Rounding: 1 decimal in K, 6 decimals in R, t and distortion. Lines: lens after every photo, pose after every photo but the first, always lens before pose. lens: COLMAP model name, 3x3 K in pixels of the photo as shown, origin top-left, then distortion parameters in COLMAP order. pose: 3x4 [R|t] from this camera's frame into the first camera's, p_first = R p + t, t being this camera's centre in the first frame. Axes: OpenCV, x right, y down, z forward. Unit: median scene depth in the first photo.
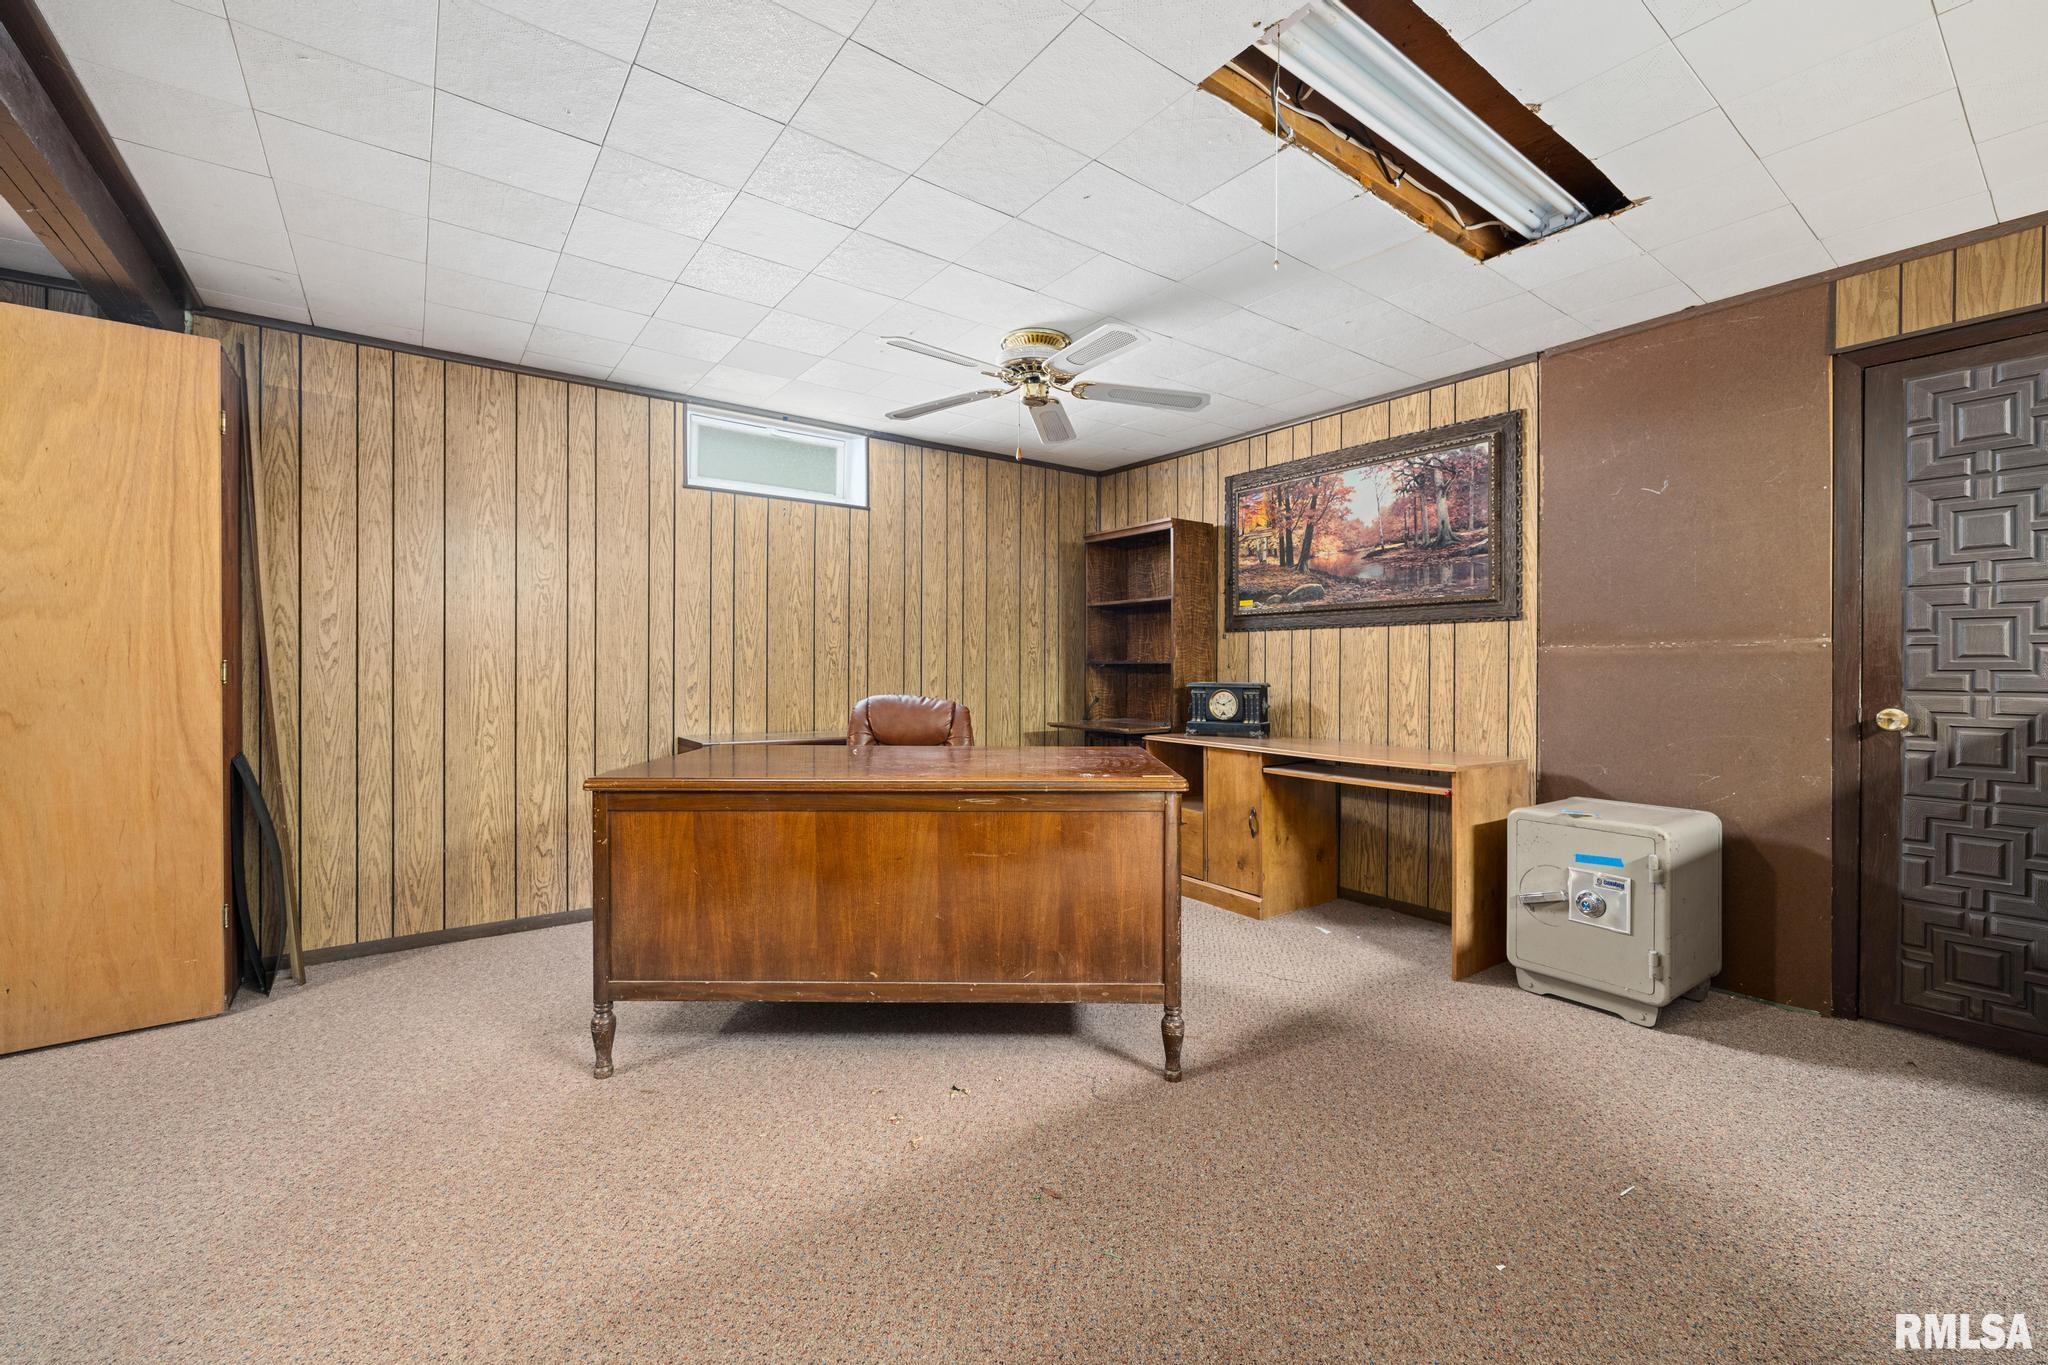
lens RADIAL K [[820.2, 0, 1019.4], [0, 820.2, 671.7], [0, 0, 1]] dist [-0.001796, -0.001525]
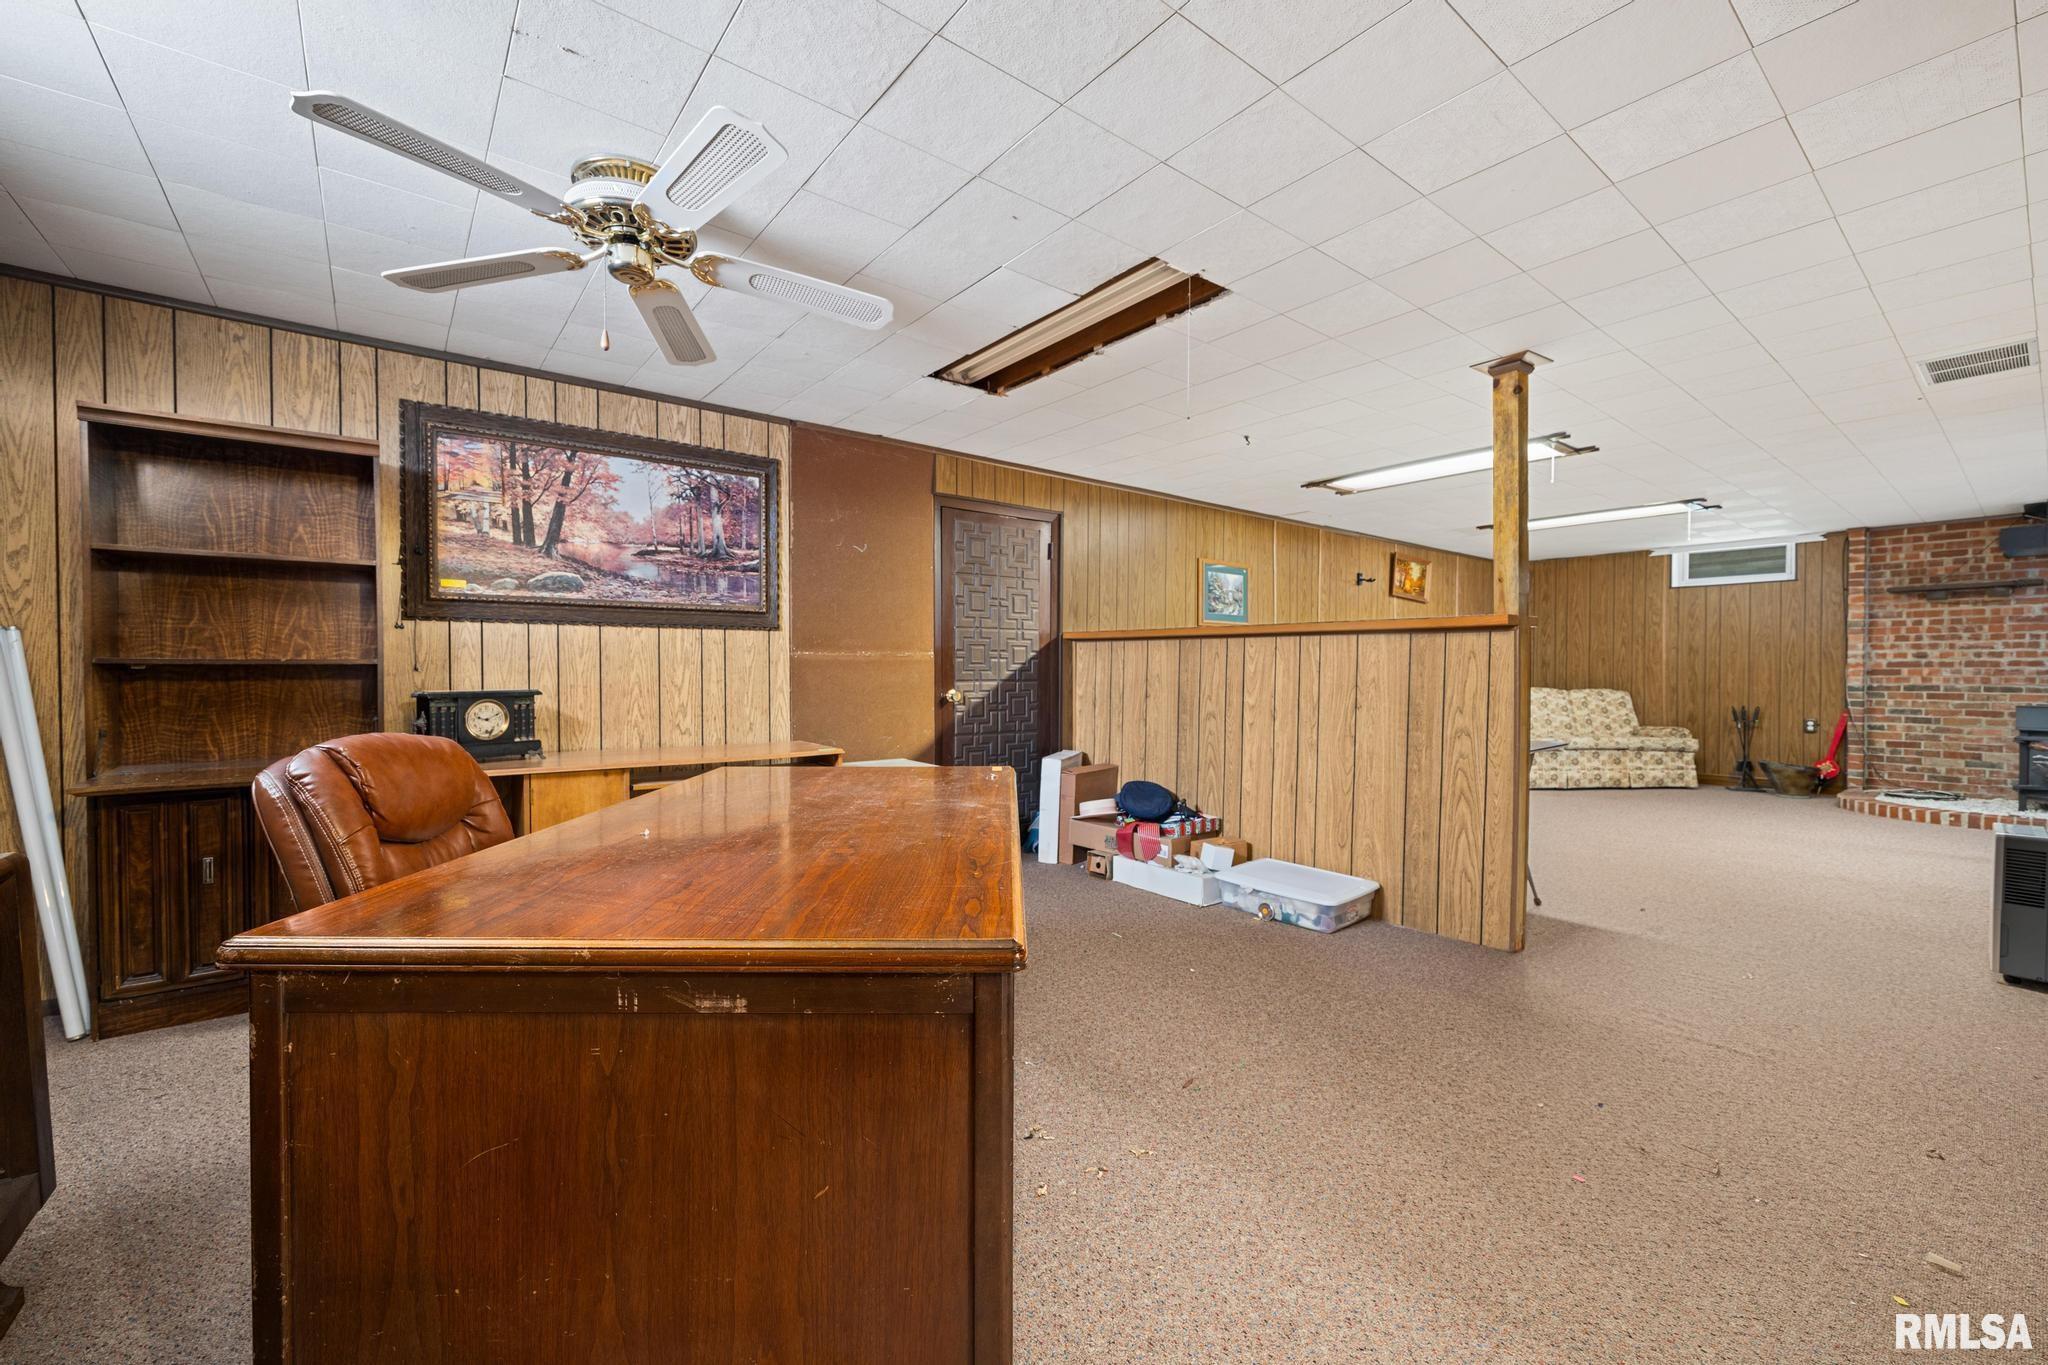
lens RADIAL K [[820.2, 0, 1009.1], [0, 820.2, 682.4], [0, 0, 1]] dist [-0.001796, -0.001525]
pose [[-0.016534, -0.018191, 0.999698, -0.548198], [0.006463, 0.999812, 0.018299, -0.004667], [-0.999842, 0.006763, -0.016413, 0.583030]]
